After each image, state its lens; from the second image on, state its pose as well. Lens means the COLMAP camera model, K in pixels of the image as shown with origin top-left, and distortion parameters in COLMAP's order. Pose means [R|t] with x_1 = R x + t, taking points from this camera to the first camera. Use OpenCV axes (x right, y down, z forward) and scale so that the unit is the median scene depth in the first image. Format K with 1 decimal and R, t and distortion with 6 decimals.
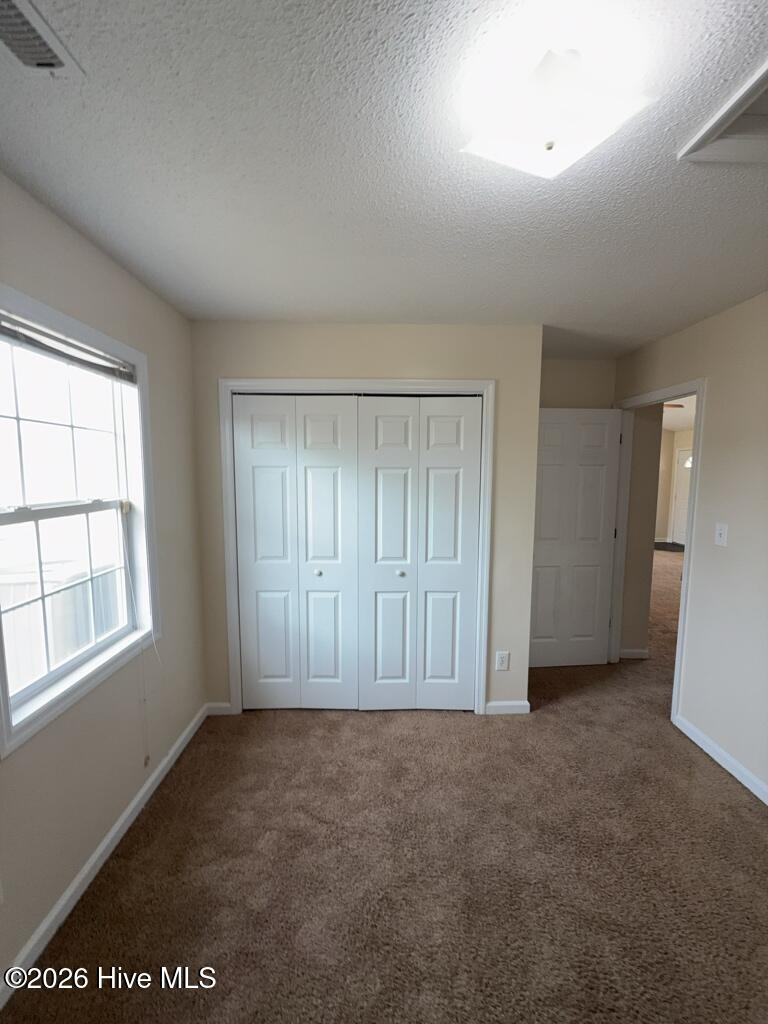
lens RADIAL K [[409.7, 0, 384.0], [0, 409.7, 512.0], [0, 0, 1]] dist [-0.000477, -0.000055]
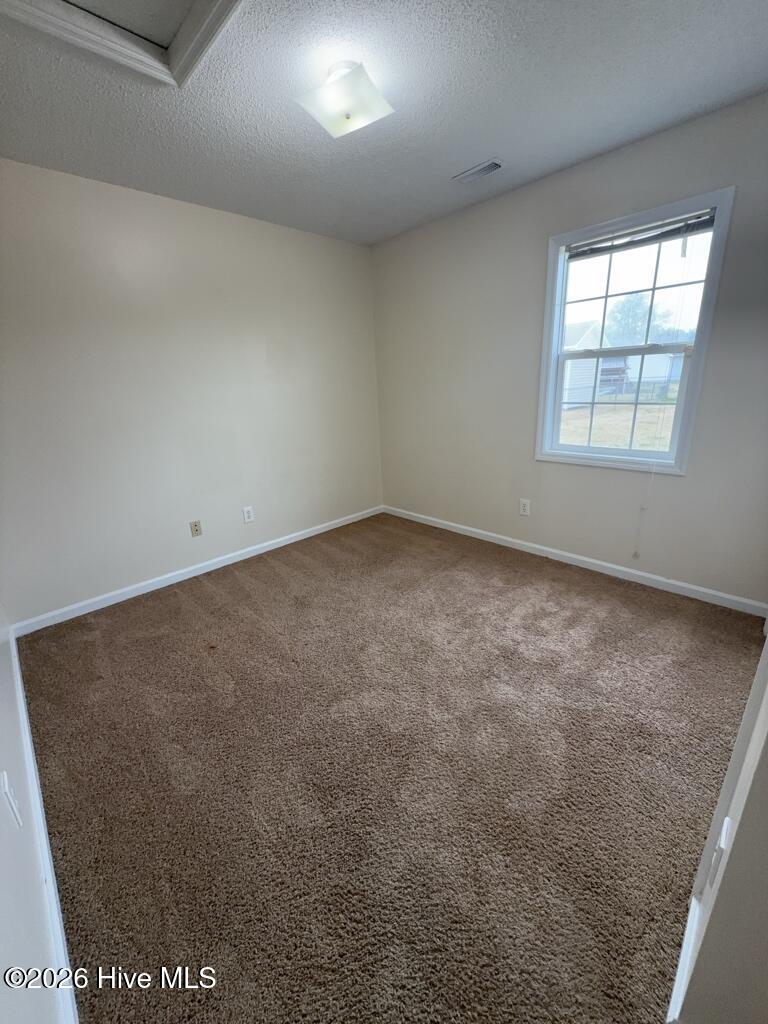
lens RADIAL K [[409.7, 0, 384.0], [0, 409.7, 512.0], [0, 0, 1]] dist [-0.000477, -0.000055]
pose [[-0.723955, 0.234582, -0.648737, 0.988415], [-0.032737, 0.927665, 0.371975, 0.008975], [0.689070, 0.290530, -0.663909, 1.488645]]
